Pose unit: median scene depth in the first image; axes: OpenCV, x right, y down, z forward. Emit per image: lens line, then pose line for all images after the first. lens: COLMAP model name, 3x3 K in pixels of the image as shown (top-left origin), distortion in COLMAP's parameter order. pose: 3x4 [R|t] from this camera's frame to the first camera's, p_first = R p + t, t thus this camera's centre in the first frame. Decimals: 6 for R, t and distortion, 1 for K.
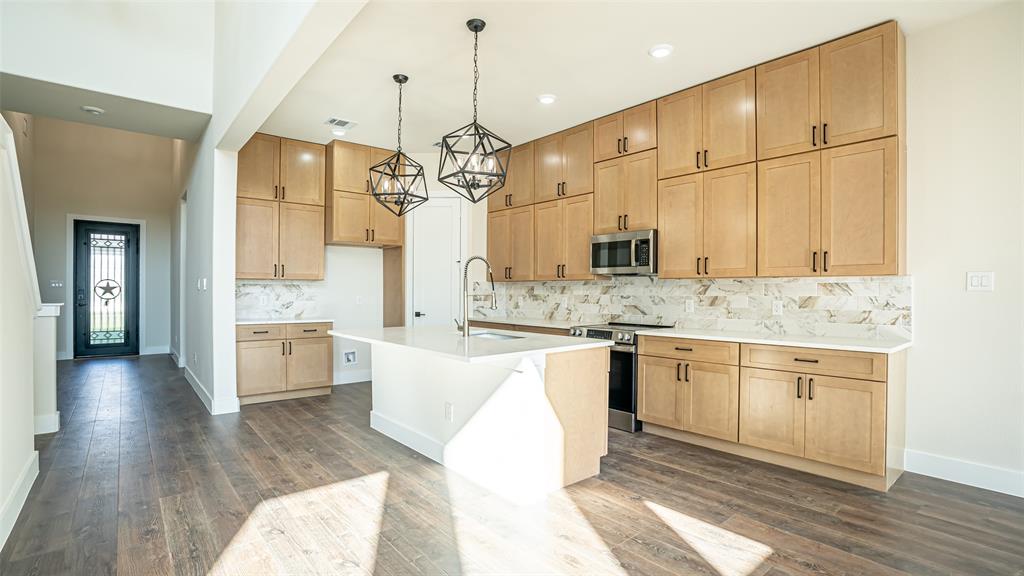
lens RADIAL K [[479.2, 0, 521.3], [0, 479.2, 294.8], [0, 0, 1]] dist [-0.068539, 0.026075]
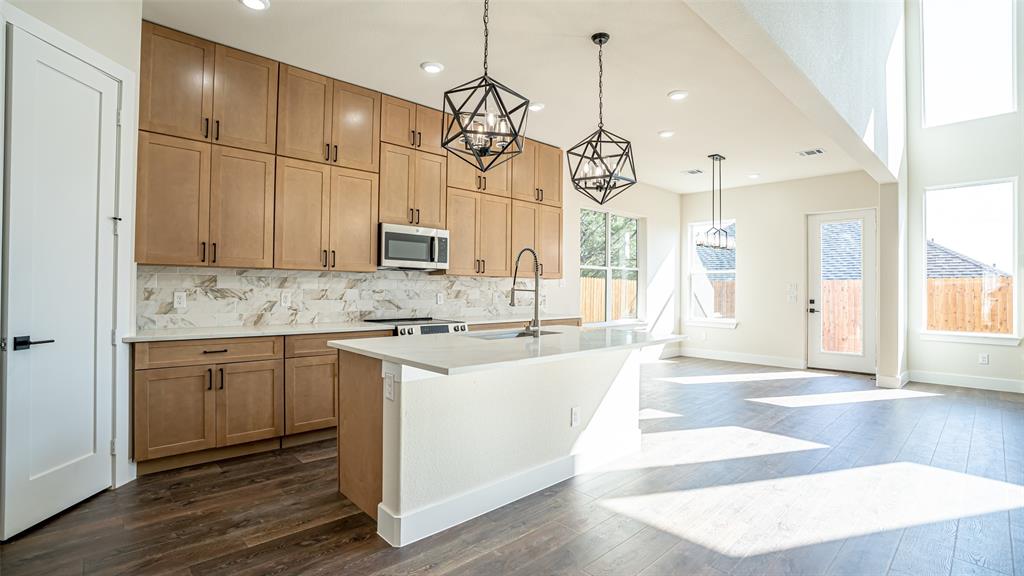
lens RADIAL K [[472.9, 0, 509.7], [0, 472.9, 287.4], [0, 0, 1]] dist [-0.071569, 0.026522]
pose [[-0.038546, -0.000237, 0.999257, -0.849508], [-0.002520, 0.999997, 0.000140, -0.004923], [-0.999254, -0.002513, -0.038547, 0.926404]]
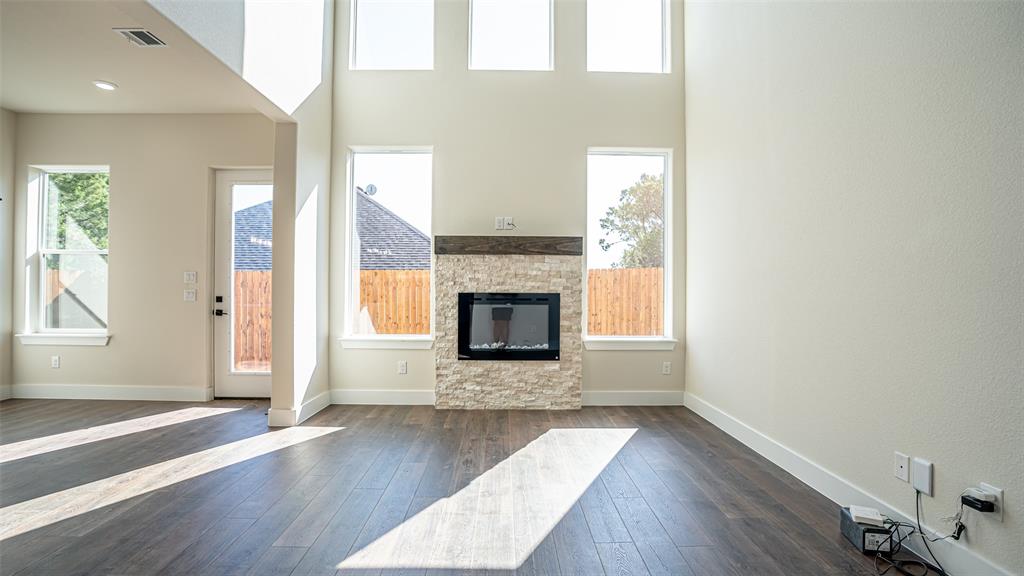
lens RADIAL K [[472.9, 0, 509.7], [0, 472.9, 287.4], [0, 0, 1]] dist [-0.071569, 0.026522]
pose [[-0.765363, -0.006633, 0.643564, -0.472588], [-0.005295, 0.999978, 0.004010, 0.007799], [-0.643577, -0.000338, -0.765382, 0.142534]]
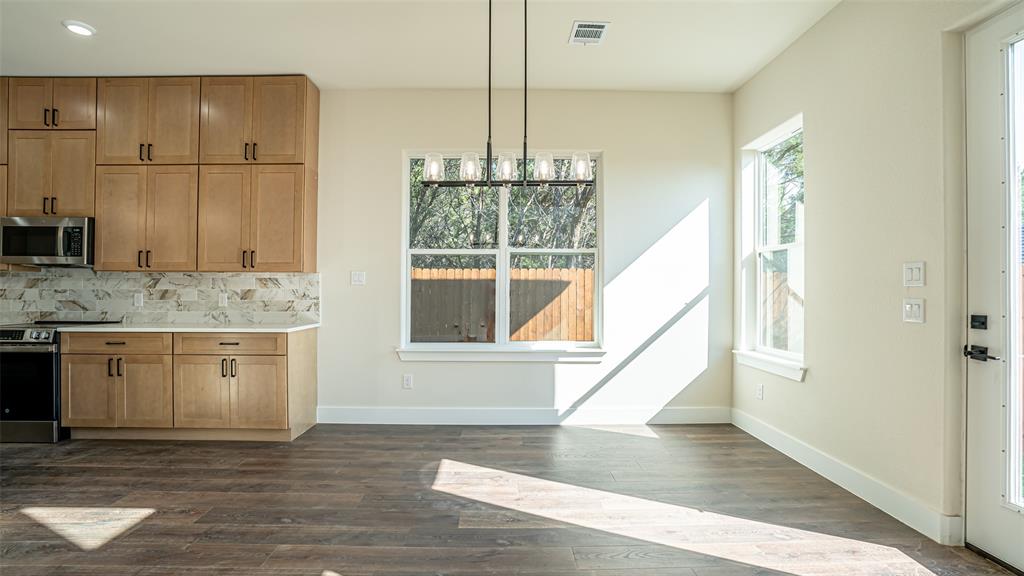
lens RADIAL K [[475.3, 0, 512.8], [0, 475.3, 290.5], [0, 0, 1]] dist [-0.069799, 0.025023]
pose [[0.641558, 0.001122, 0.767074, 0.132299], [0.003890, 0.999981, -0.004716, 0.012489], [-0.767065, 0.006009, 0.641542, -0.204617]]
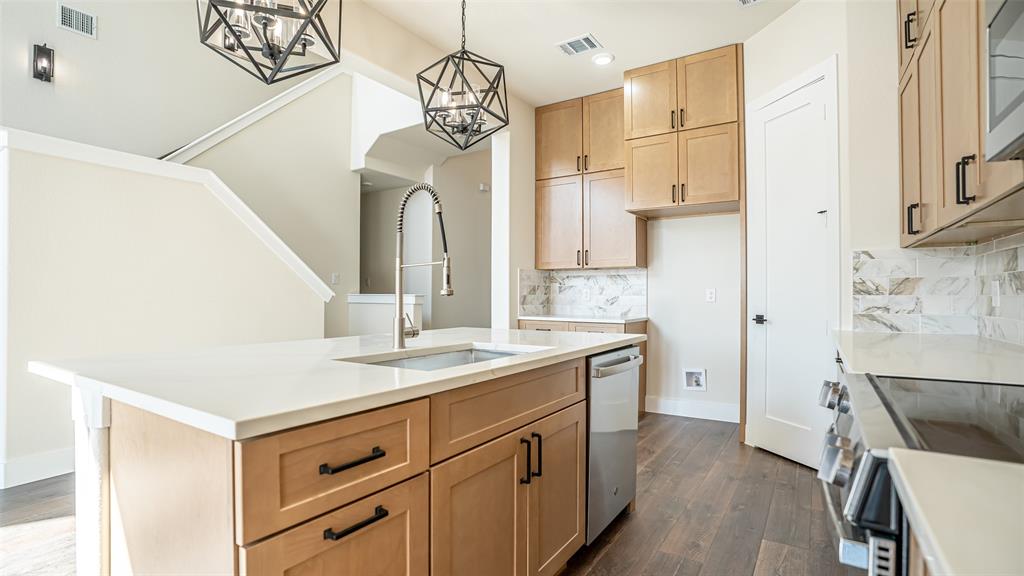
lens RADIAL K [[479.2, 0, 521.3], [0, 479.2, 294.8], [0, 0, 1]] dist [-0.068539, 0.026075]
pose [[0.292311, -0.006933, -0.956298, 0.325703], [-0.006188, 0.999939, -0.009141, 0.028028], [0.956303, 0.008590, 0.292251, 0.843058]]
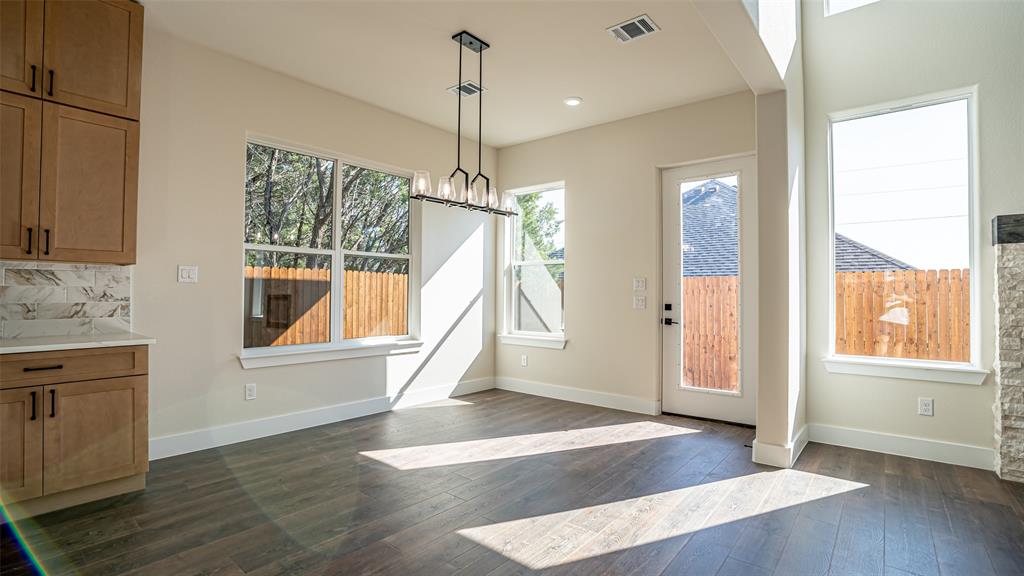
lens RADIAL K [[472.9, 0, 509.7], [0, 472.9, 287.4], [0, 0, 1]] dist [-0.071569, 0.026522]
pose [[-0.166206, 0.009484, 0.986045, -0.188602], [-0.000384, 0.999953, -0.009683, 0.010602], [-0.986091, -0.001988, -0.166194, 0.273602]]
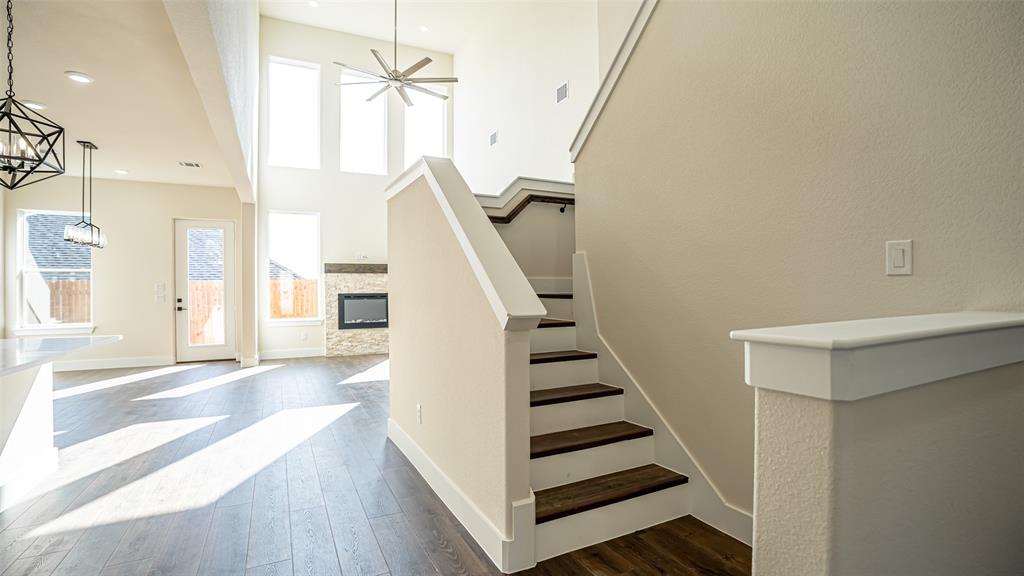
lens RADIAL K [[472.9, 0, 509.7], [0, 472.9, 287.4], [0, 0, 1]] dist [-0.071569, 0.026522]
pose [[-0.969311, 0.006036, 0.245765, -0.906724], [0.006862, 0.999973, 0.002506, -0.001959], [-0.245743, 0.004115, -0.969326, 1.187124]]
